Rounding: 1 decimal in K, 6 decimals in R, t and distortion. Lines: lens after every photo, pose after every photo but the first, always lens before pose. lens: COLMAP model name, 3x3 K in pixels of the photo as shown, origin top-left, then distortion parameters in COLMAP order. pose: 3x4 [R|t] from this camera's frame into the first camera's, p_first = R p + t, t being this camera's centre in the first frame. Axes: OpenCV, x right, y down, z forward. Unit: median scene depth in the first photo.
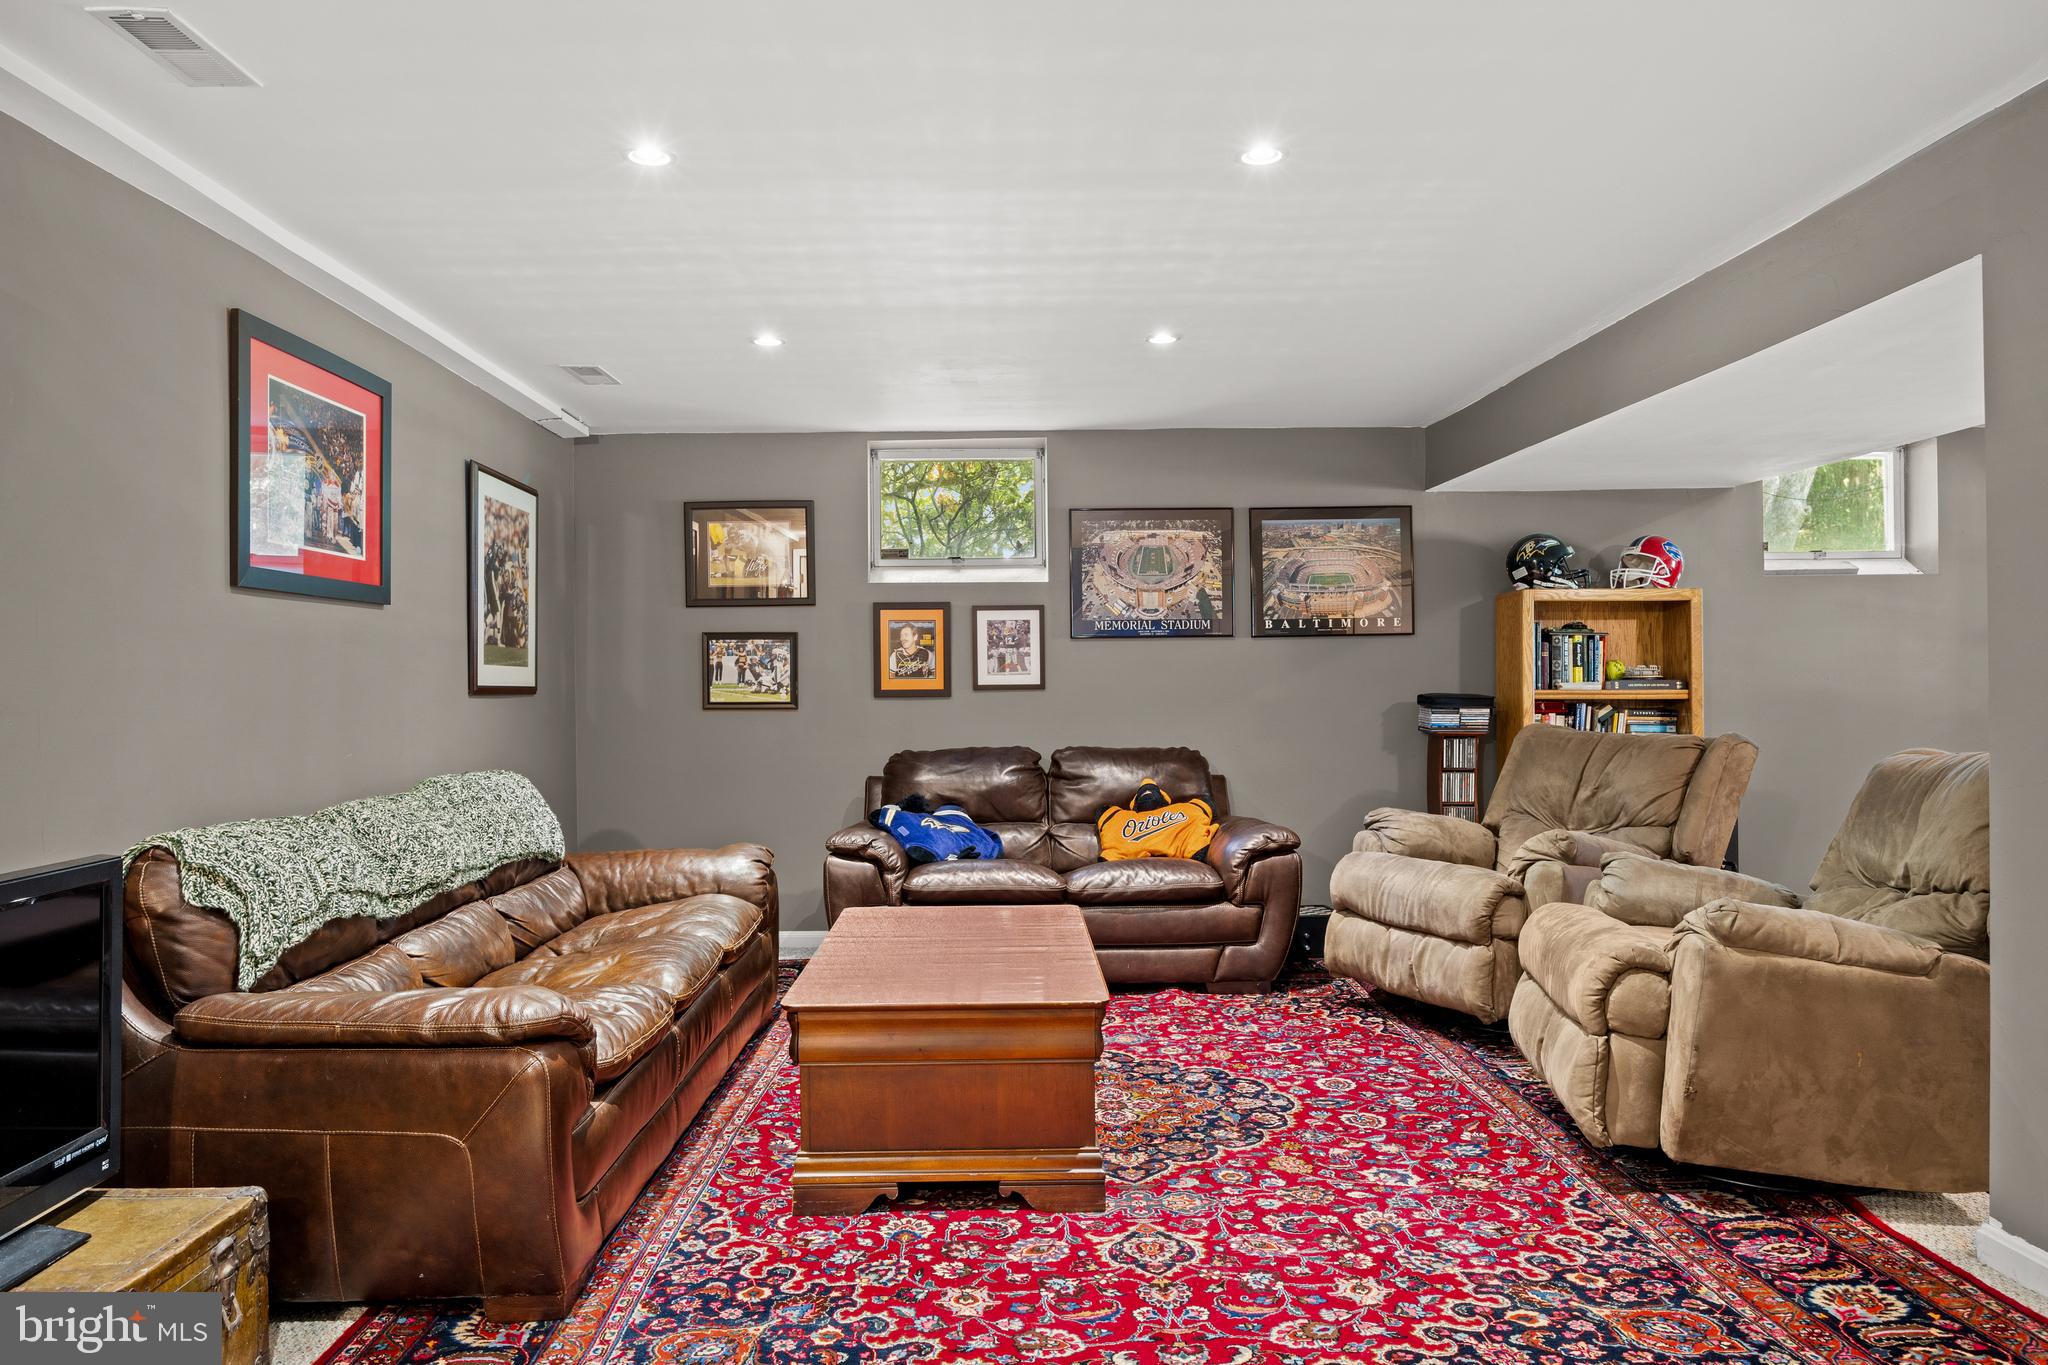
lens RADIAL K [[1338.2, 0, 1015.1], [0, 1338.2, 687.9], [0, 0, 1]] dist [-0.002383, -0.000732]
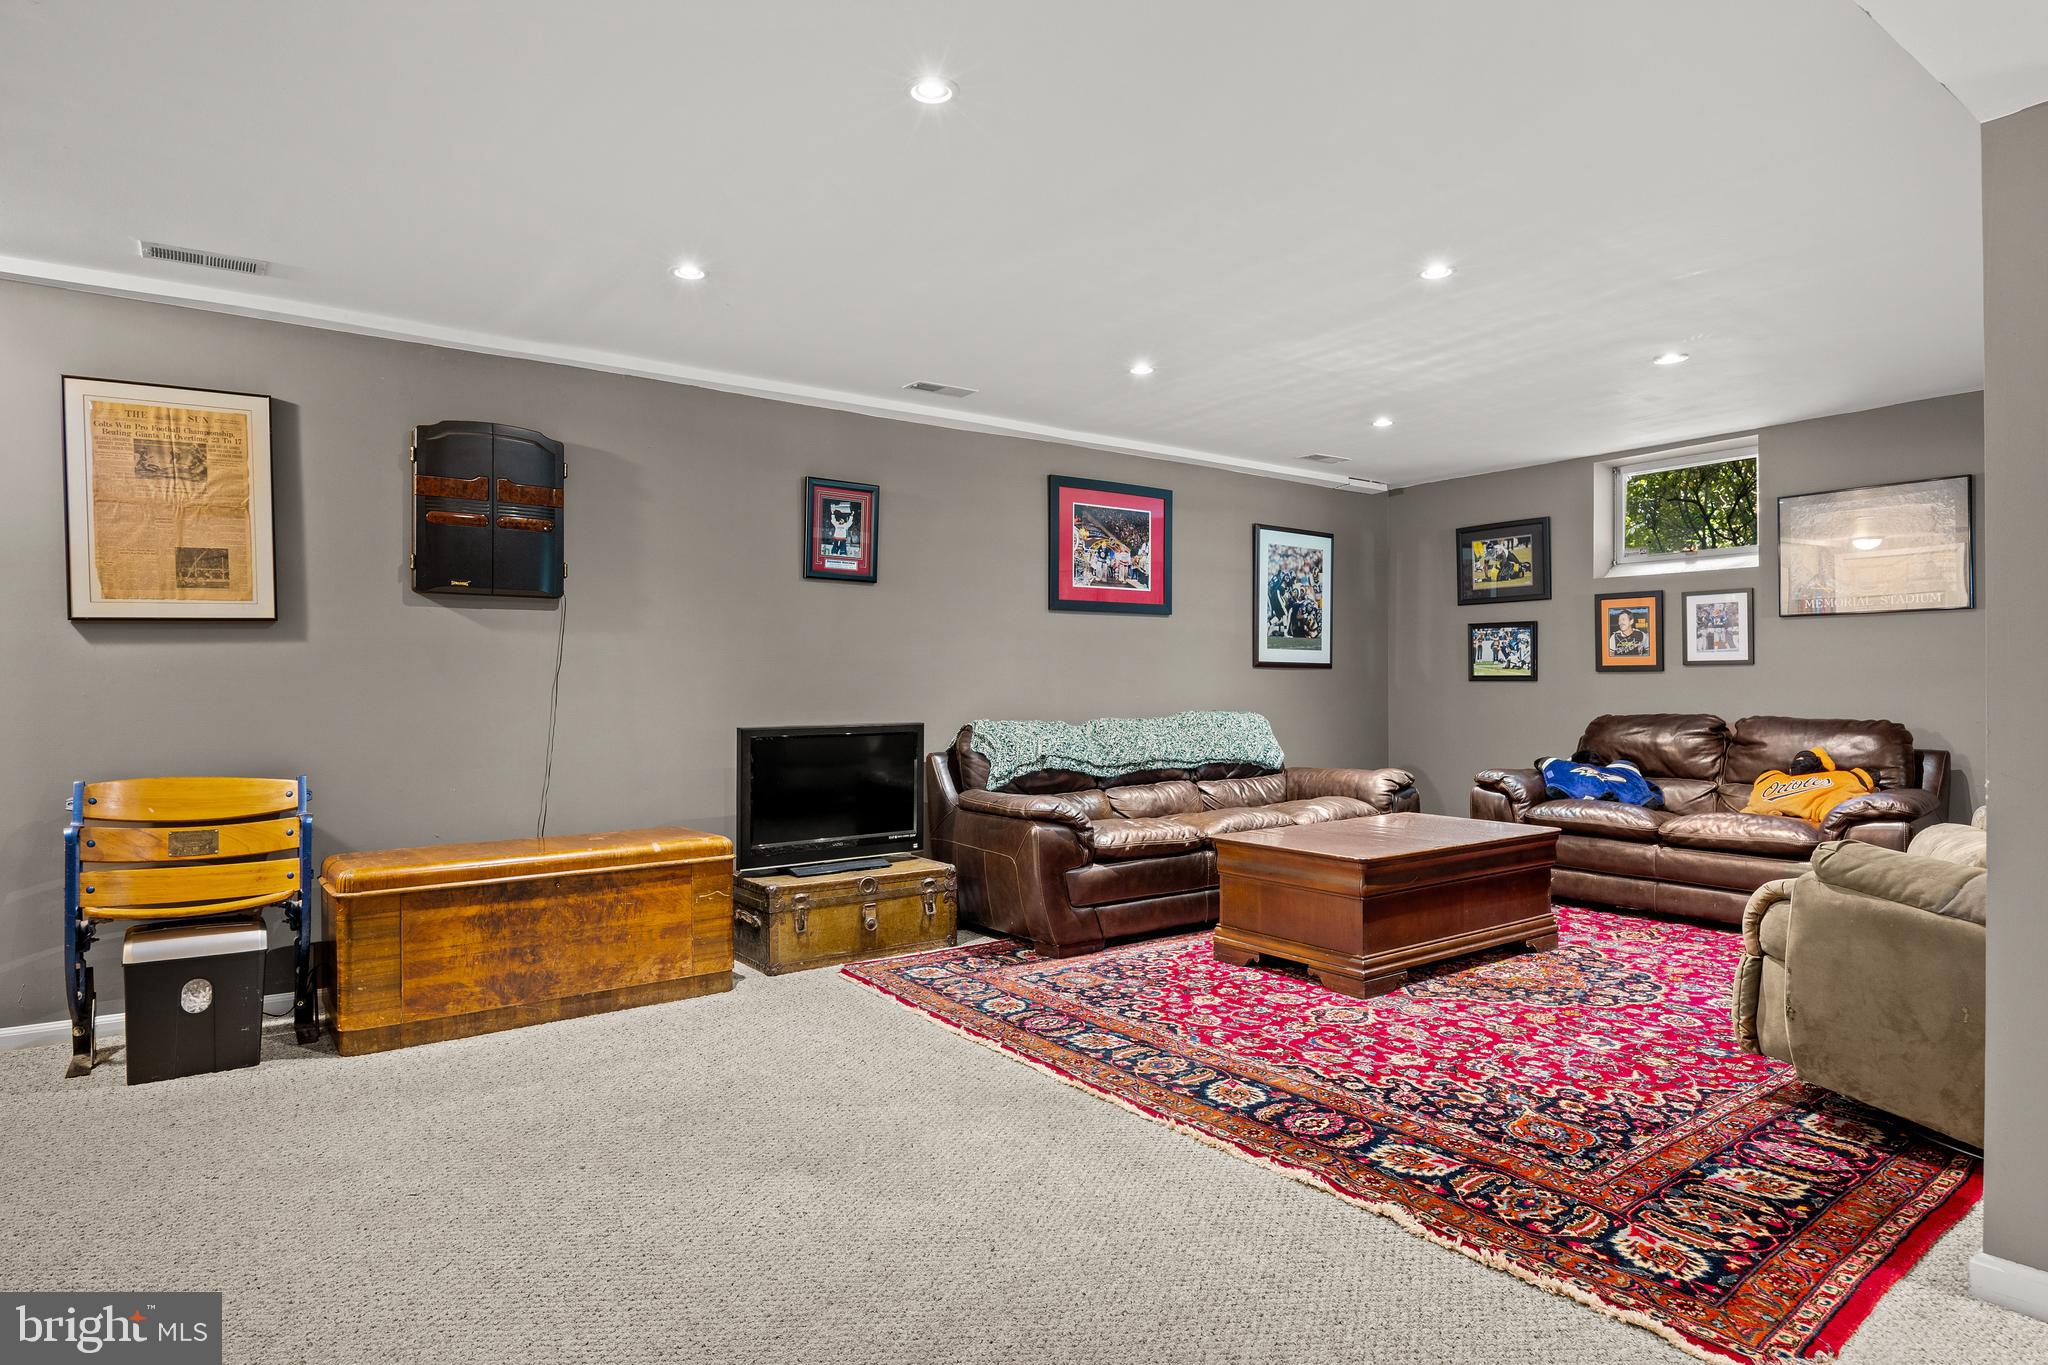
lens RADIAL K [[1134.2, 0, 1040.9], [0, 1134.2, 685.5], [0, 0, 1]] dist [-0.003740, 0.000533]
pose [[0.586503, 0.007855, -0.809909, 0.839997], [-0.005535, 0.999968, 0.005690, 0.031764], [0.809928, 0.001146, 0.586528, -0.038459]]
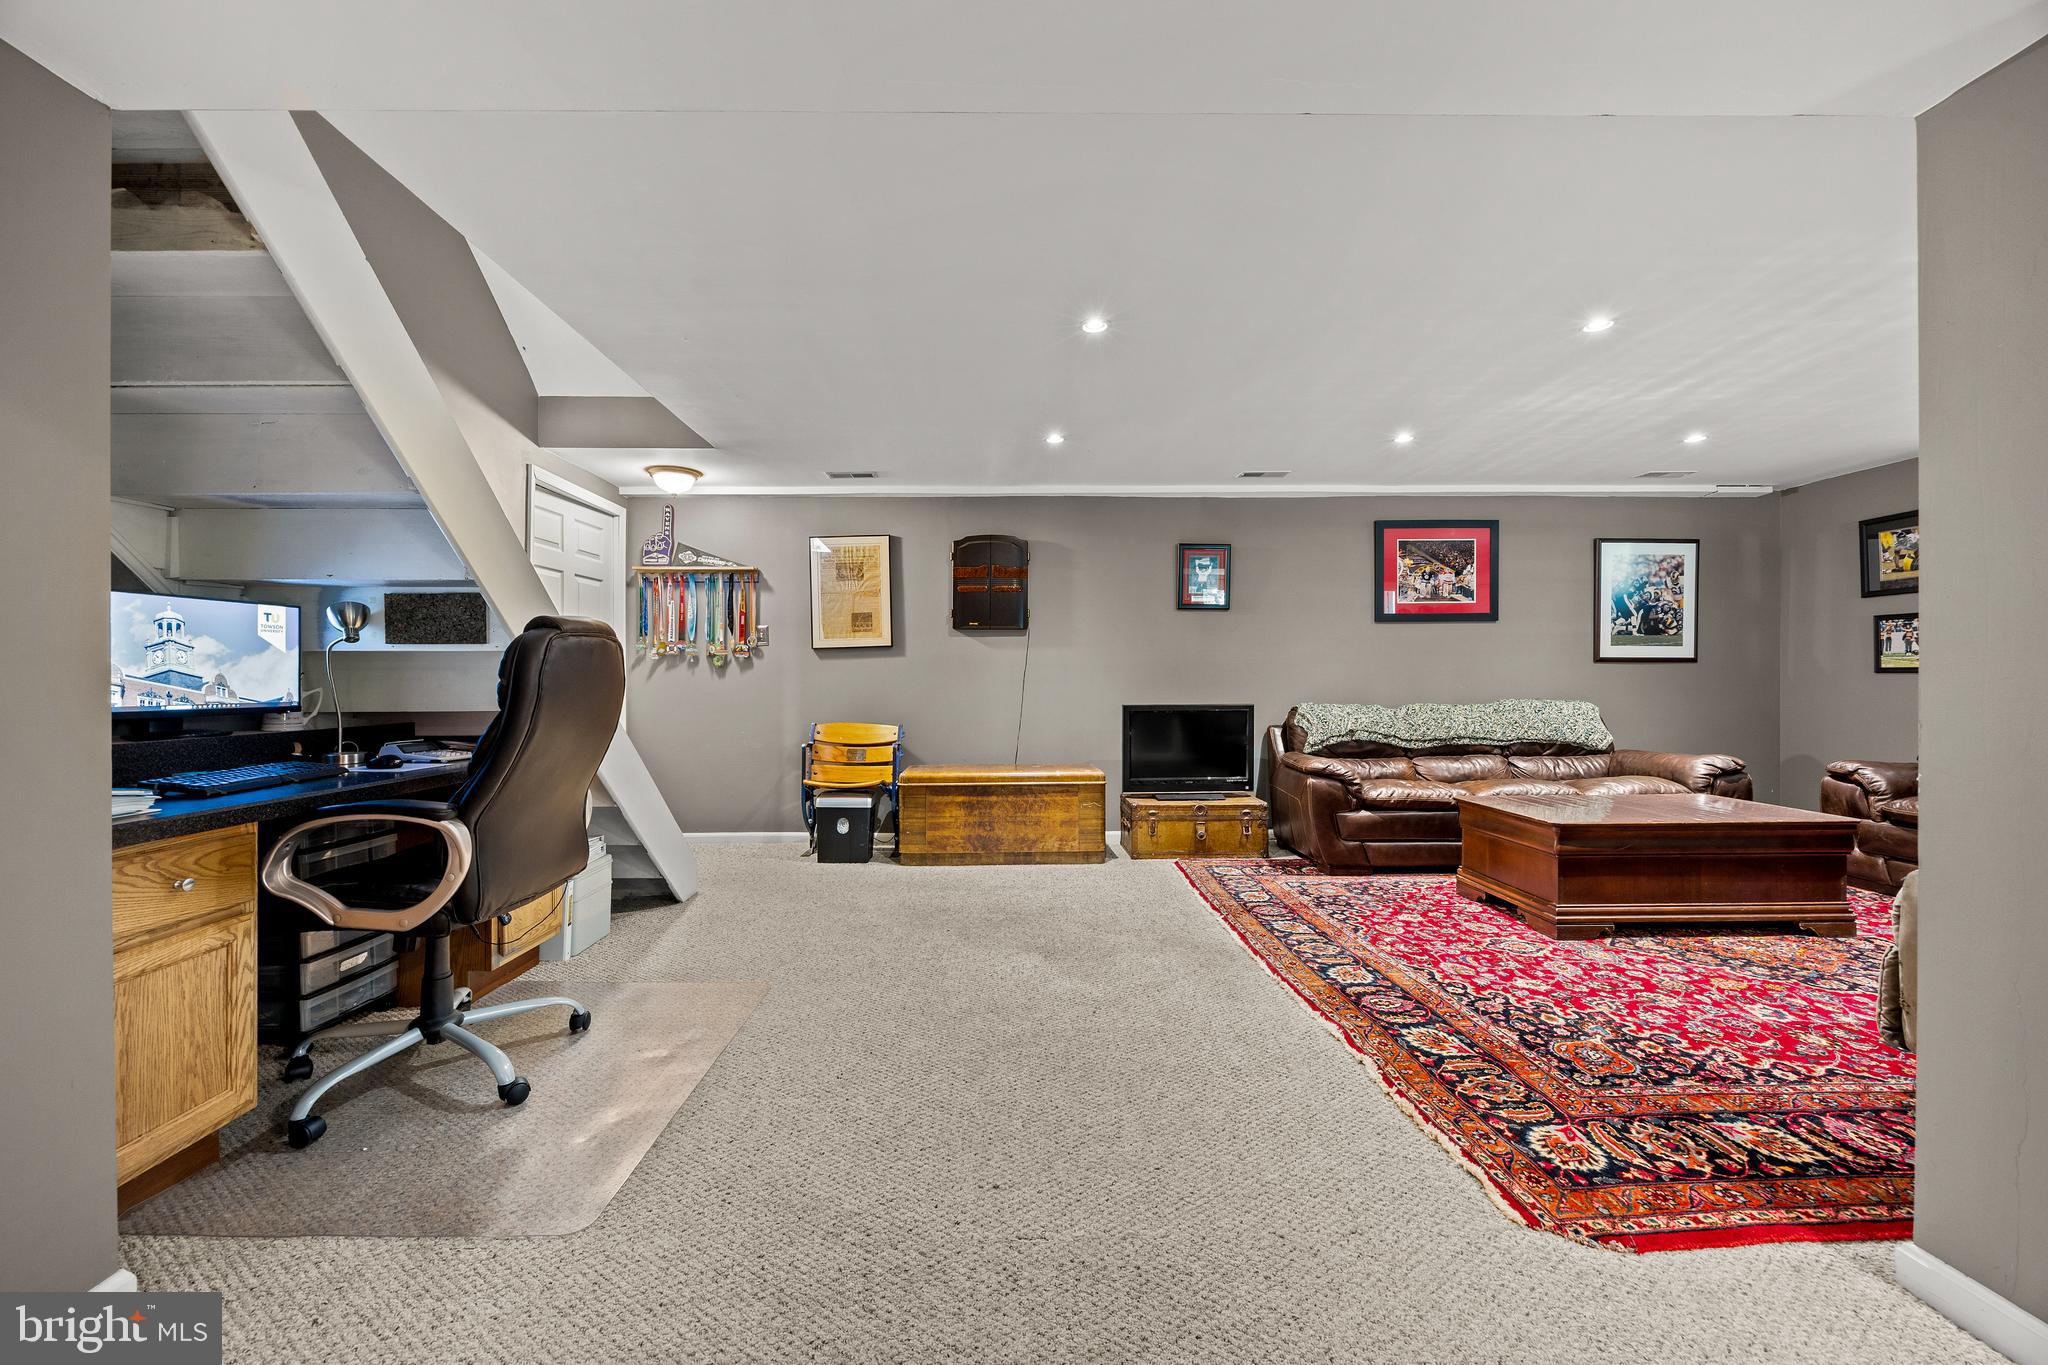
lens RADIAL K [[800.1, 0, 1014.1], [0, 800.1, 681.6], [0, 0, 1]] dist [-0.000417, -0.000042]
pose [[0.003451, 0.012284, -0.999919, 1.083739], [0.000311, 0.999924, 0.012285, 0.027846], [0.999994, -0.000353, 0.003447, 0.252749]]
